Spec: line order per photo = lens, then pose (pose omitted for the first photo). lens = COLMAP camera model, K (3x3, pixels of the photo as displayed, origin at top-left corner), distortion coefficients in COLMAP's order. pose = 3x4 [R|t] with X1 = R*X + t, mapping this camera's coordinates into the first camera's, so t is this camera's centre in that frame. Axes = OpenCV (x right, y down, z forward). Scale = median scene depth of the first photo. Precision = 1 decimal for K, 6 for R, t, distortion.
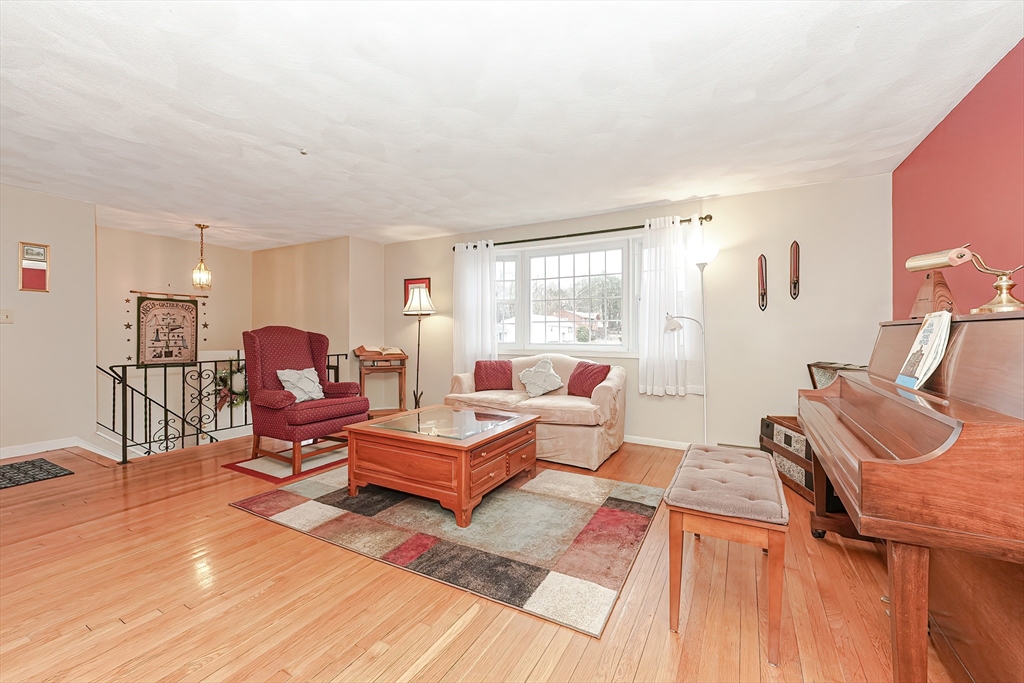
lens RADIAL K [[415.7, 0, 503.0], [0, 415.7, 334.6], [0, 0, 1]] dist [-0.009866, 0.000583]
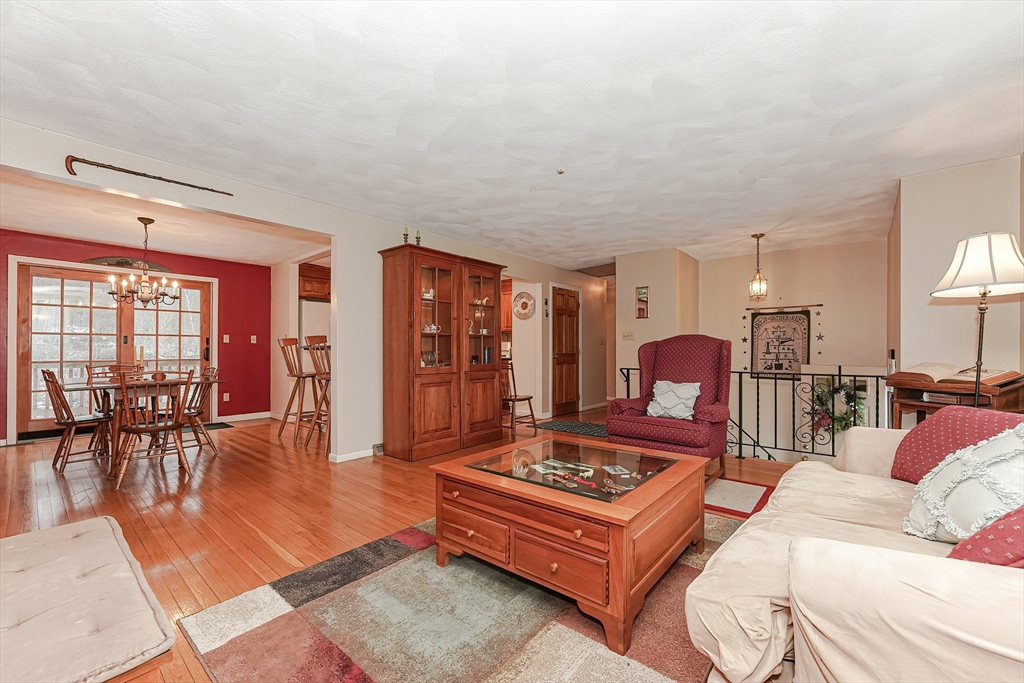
lens RADIAL K [[415.7, 0, 520.2], [0, 415.7, 348.8], [0, 0, 1]] dist [-0.009866, 0.000583]
pose [[-0.168527, -0.006963, -0.985672, 0.334498], [-0.003861, 0.999972, -0.006404, 0.014023], [0.985689, 0.002727, -0.168549, 0.608746]]
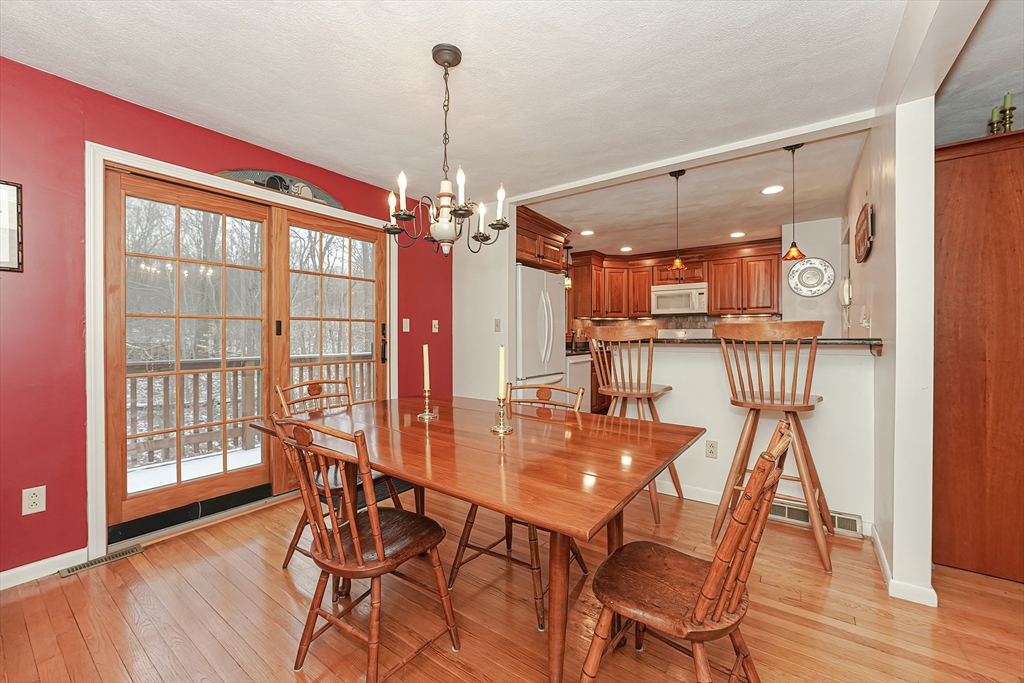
lens RADIAL K [[415.7, 0, 500.6], [0, 415.7, 339.5], [0, 0, 1]] dist [-0.009866, 0.000583]
pose [[-0.106398, 0.008581, -0.994287, 0.013913], [-0.001985, 0.999959, 0.008842, -0.000562], [0.994322, 0.002915, -0.106376, -0.169465]]
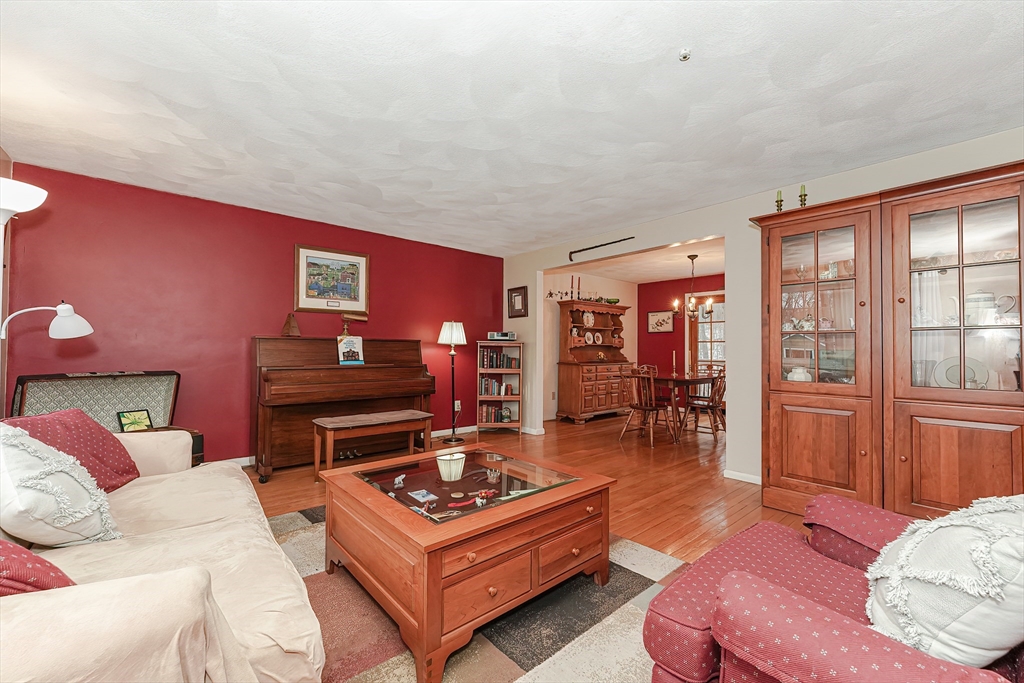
lens RADIAL K [[415.7, 0, 503.7], [0, 415.7, 345.2], [0, 0, 1]] dist [-0.009866, 0.000583]
pose [[-0.941478, -0.004100, 0.337049, -0.236653], [-0.006625, 0.999958, -0.006341, 0.002836], [-0.337009, -0.008203, -0.941466, 0.941941]]
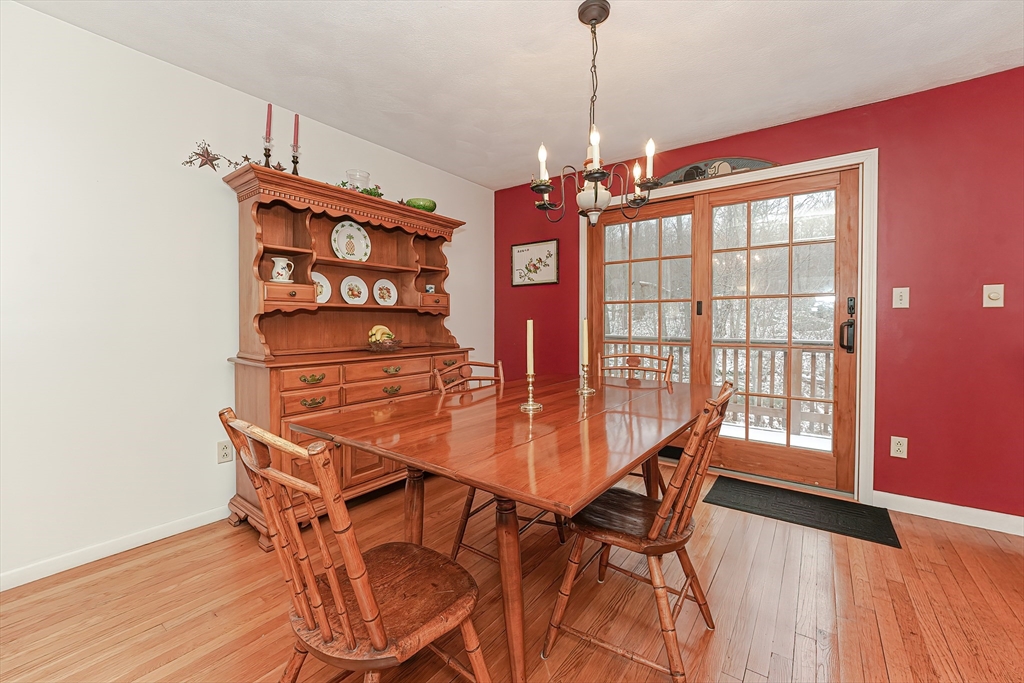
lens RADIAL K [[415.7, 0, 500.6], [0, 415.7, 328.5], [0, 0, 1]] dist [-0.009866, 0.000583]
pose [[-0.990842, -0.005884, 0.134899, -0.304896], [-0.002999, 0.999763, 0.021582, 0.006647], [-0.134994, 0.020979, -0.990624, 0.100407]]
